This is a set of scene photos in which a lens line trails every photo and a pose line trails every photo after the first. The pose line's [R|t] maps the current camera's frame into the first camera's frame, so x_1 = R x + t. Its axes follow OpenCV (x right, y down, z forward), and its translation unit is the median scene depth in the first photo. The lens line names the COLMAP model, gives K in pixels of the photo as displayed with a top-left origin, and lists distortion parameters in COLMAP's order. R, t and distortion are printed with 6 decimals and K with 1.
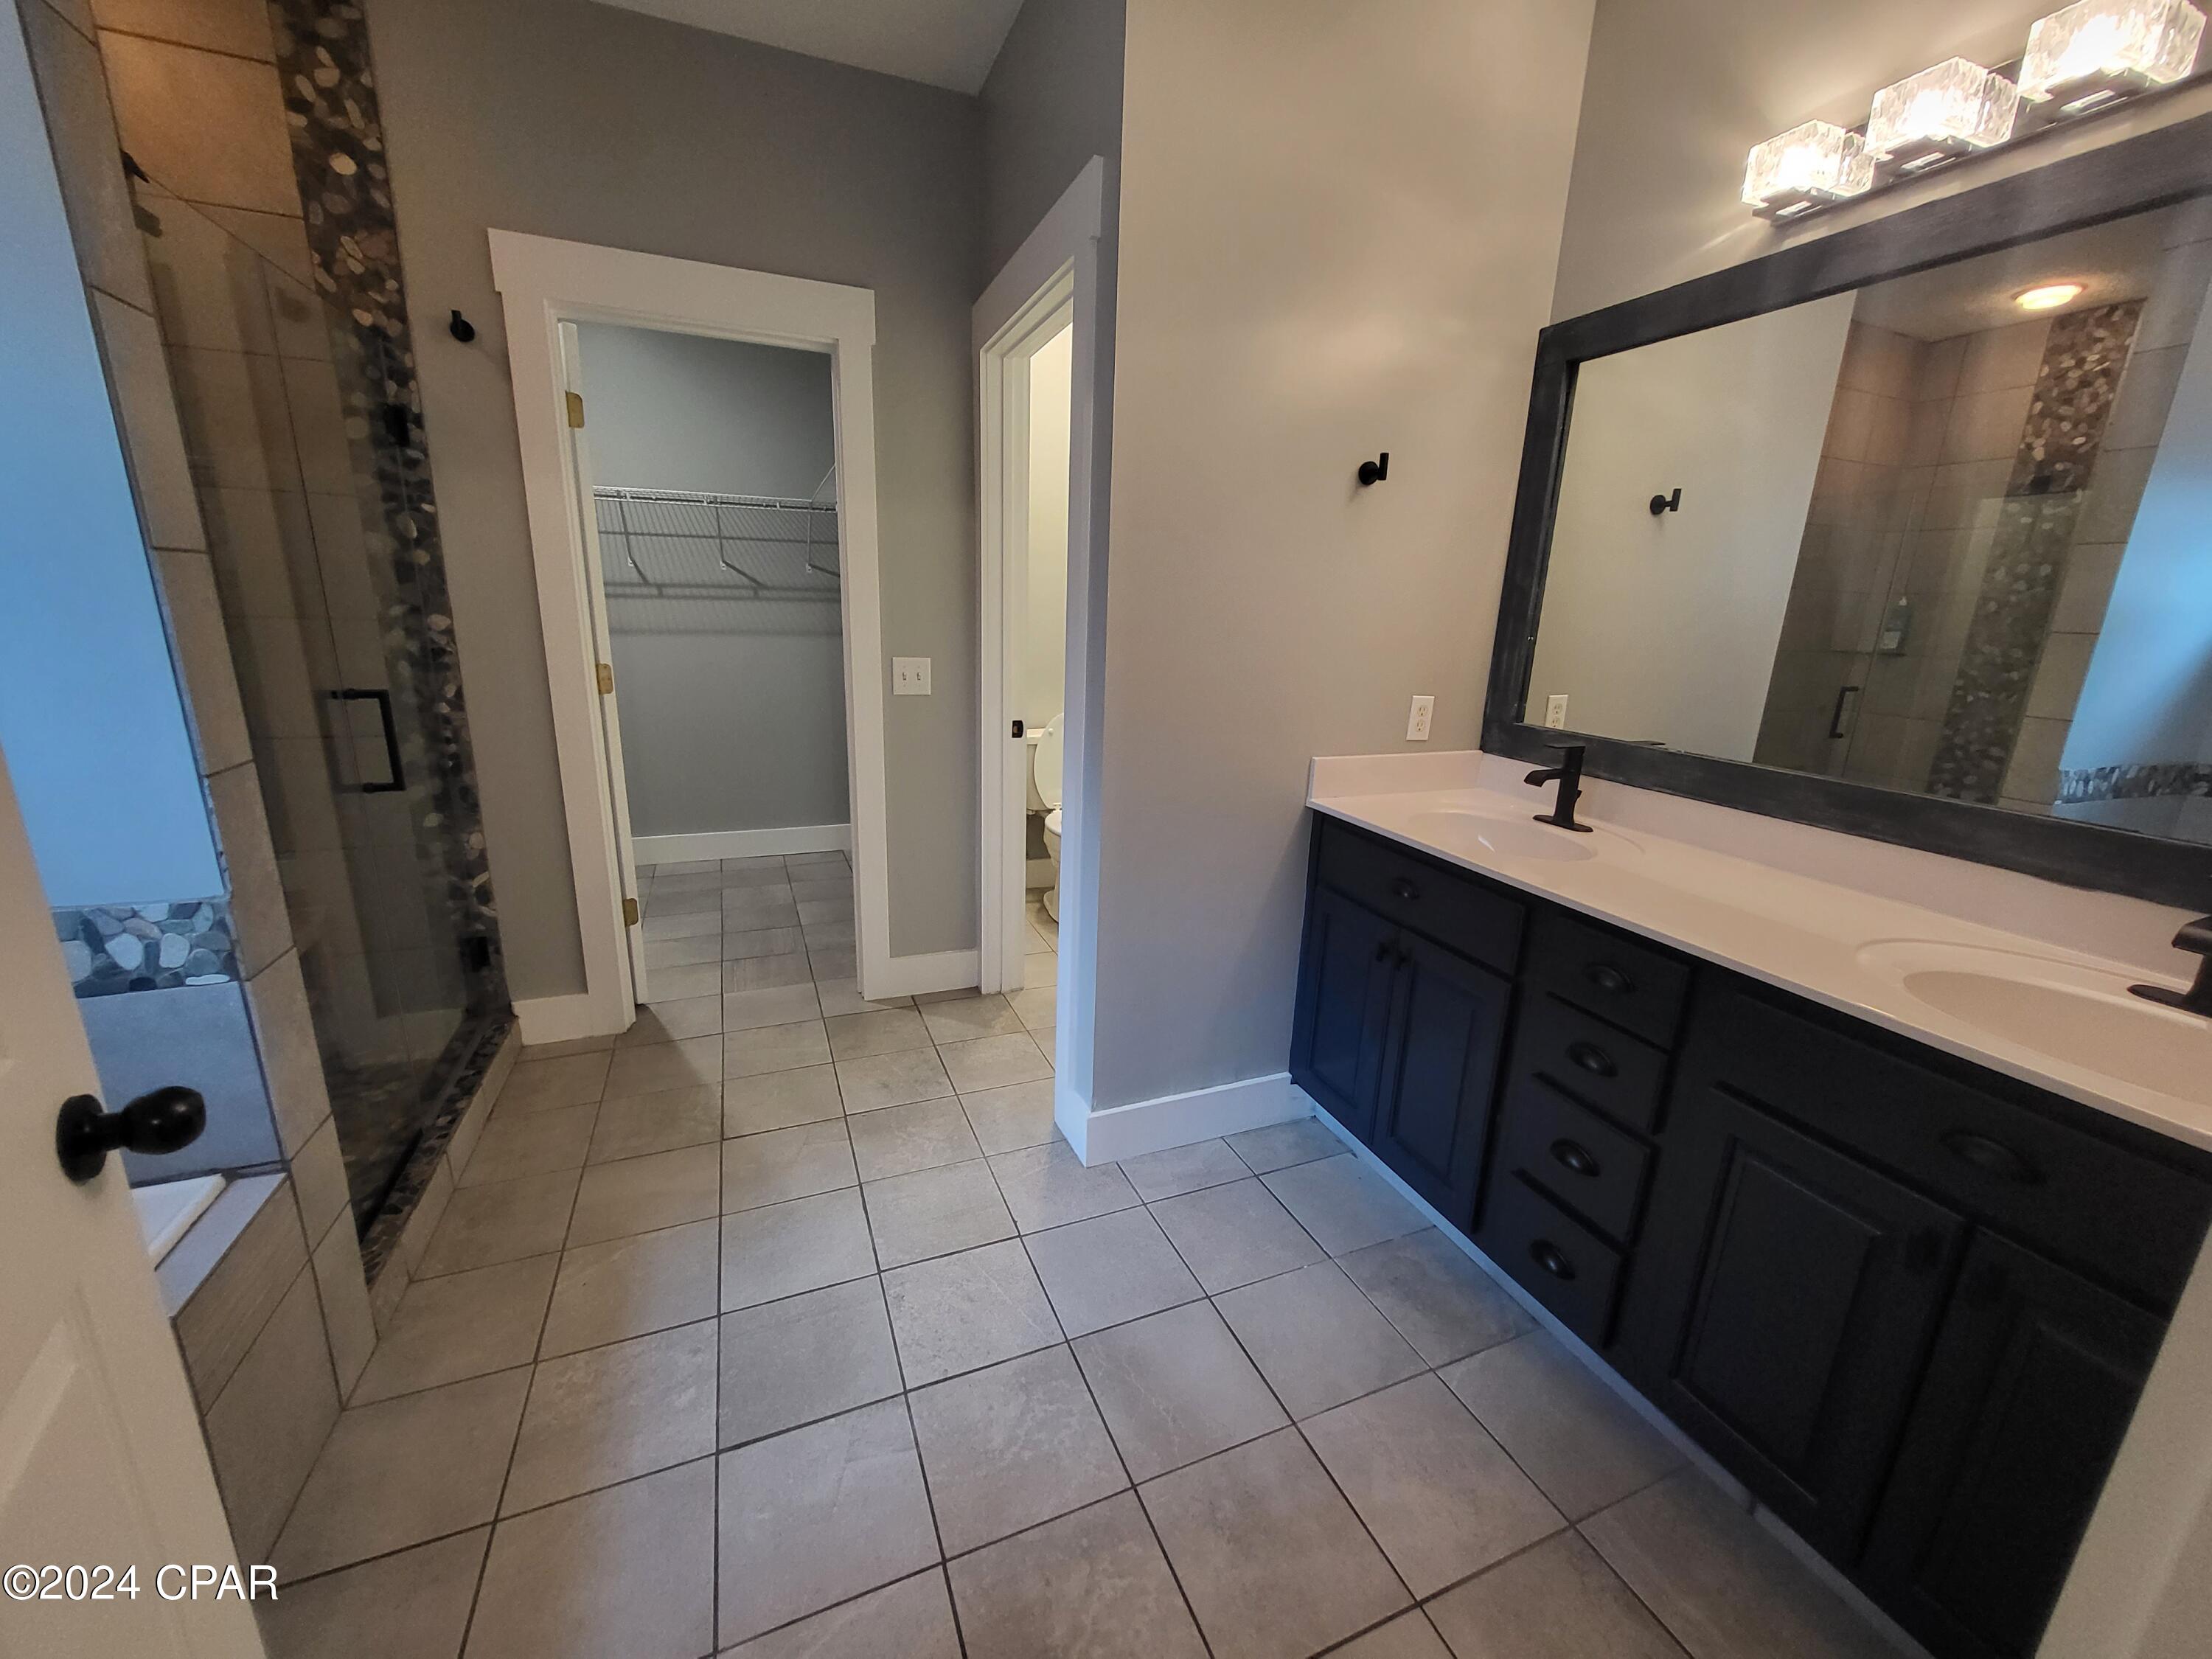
lens RADIAL K [[876.0, 0, 1116.6], [0, 876.0, 835.4], [0, 0, 1]] dist [-0.000013, -0.000178]
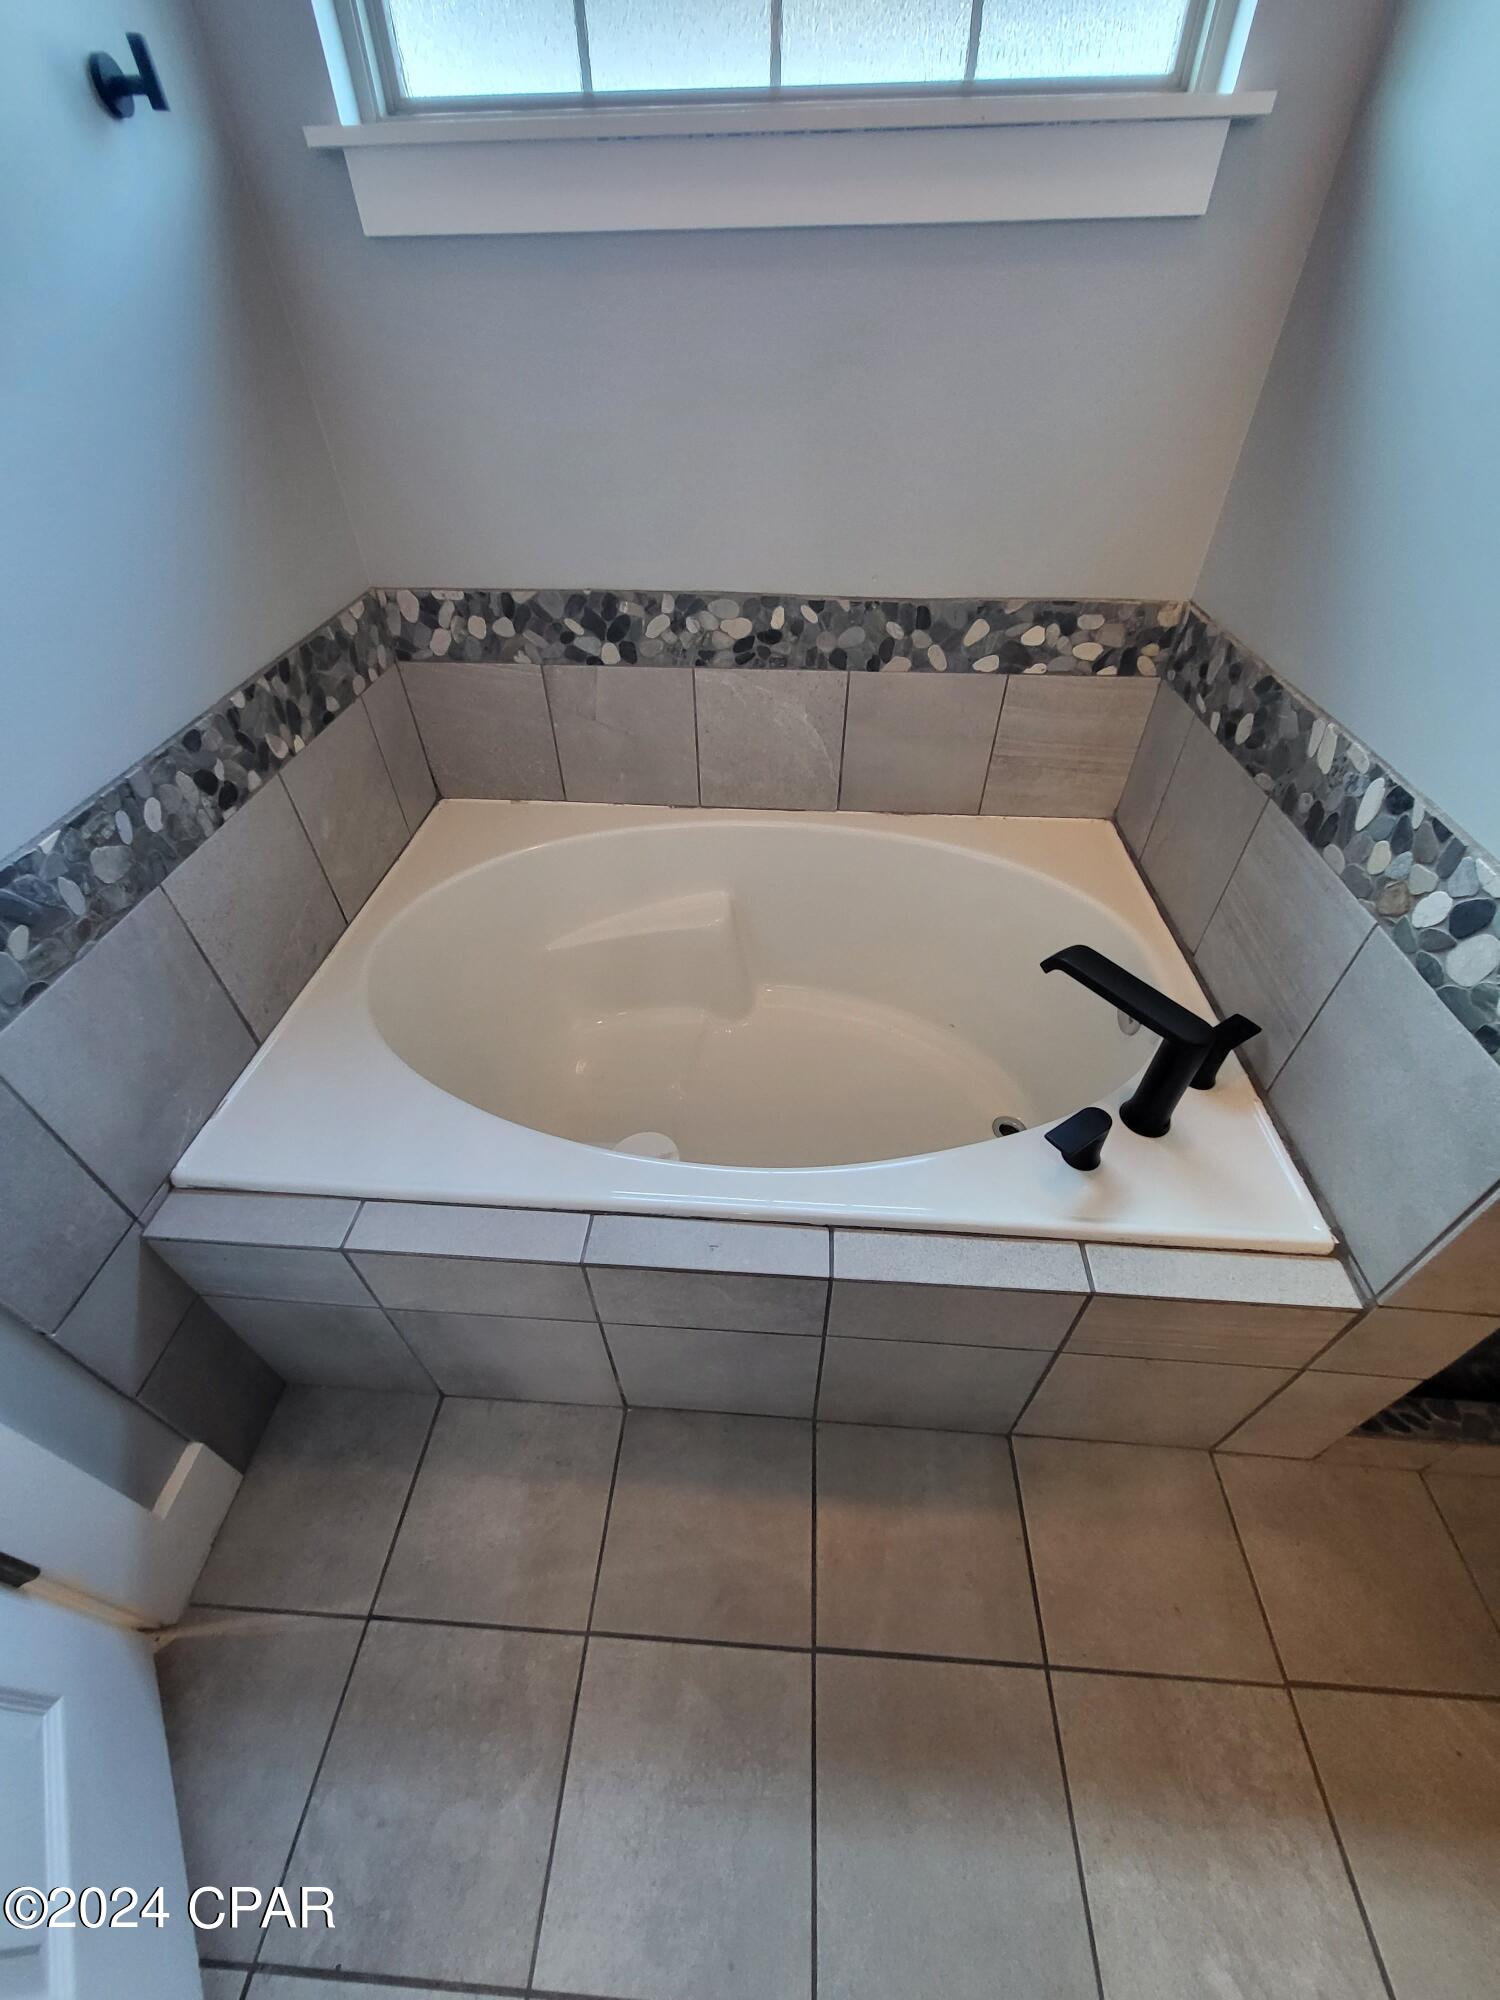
lens RADIAL K [[792.0, 0, 749.7], [0, 792.0, 1007.2], [0, 0, 1]] dist [-0.000013, -0.000178]
pose [[-0.443339, 0.589159, -0.675531, -0.311434], [-0.224586, 0.656592, 0.720033, -0.109217], [0.867762, 0.470934, -0.158777, 0.401406]]
